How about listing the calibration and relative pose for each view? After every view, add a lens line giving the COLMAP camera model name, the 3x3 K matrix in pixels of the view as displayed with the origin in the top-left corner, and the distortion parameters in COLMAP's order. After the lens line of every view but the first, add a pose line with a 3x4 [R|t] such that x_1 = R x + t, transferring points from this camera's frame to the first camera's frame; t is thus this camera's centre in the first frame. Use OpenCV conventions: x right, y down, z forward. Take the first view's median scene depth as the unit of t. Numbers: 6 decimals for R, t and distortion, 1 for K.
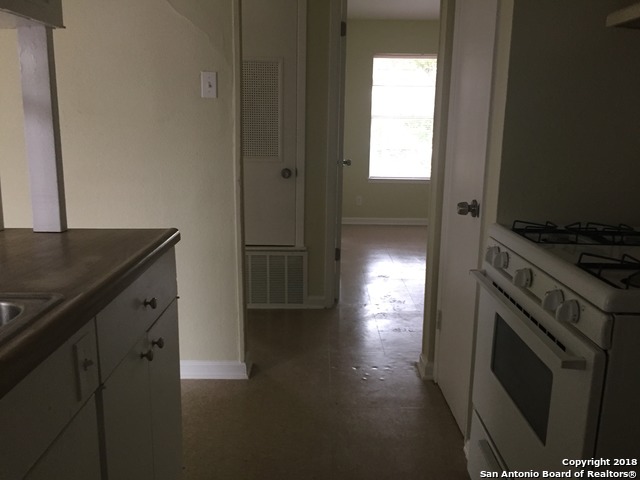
lens RADIAL K [[541.5, 0, 319.4], [0, 541.5, 238.3], [0, 0, 1]] dist [0.039436, -0.056948]
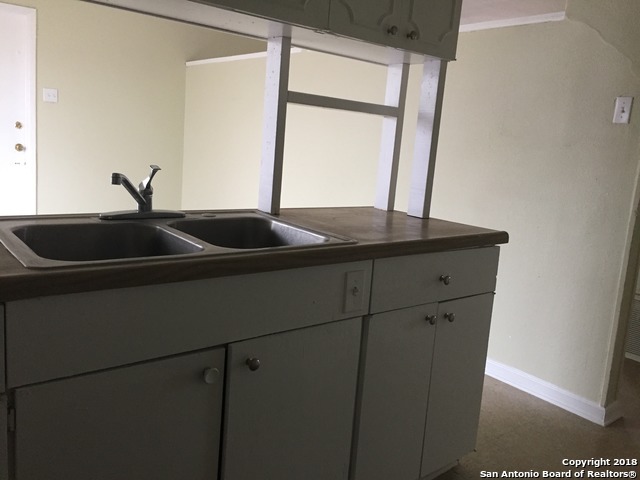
lens RADIAL K [[541.5, 0, 321.1], [0, 541.5, 239.4], [0, 0, 1]] dist [0.039436, -0.056948]
pose [[0.620335, 0.188591, -0.761326, 0.353597], [-0.234921, 0.970776, 0.049059, 0.031011], [0.748329, 0.148418, 0.646510, -0.002481]]
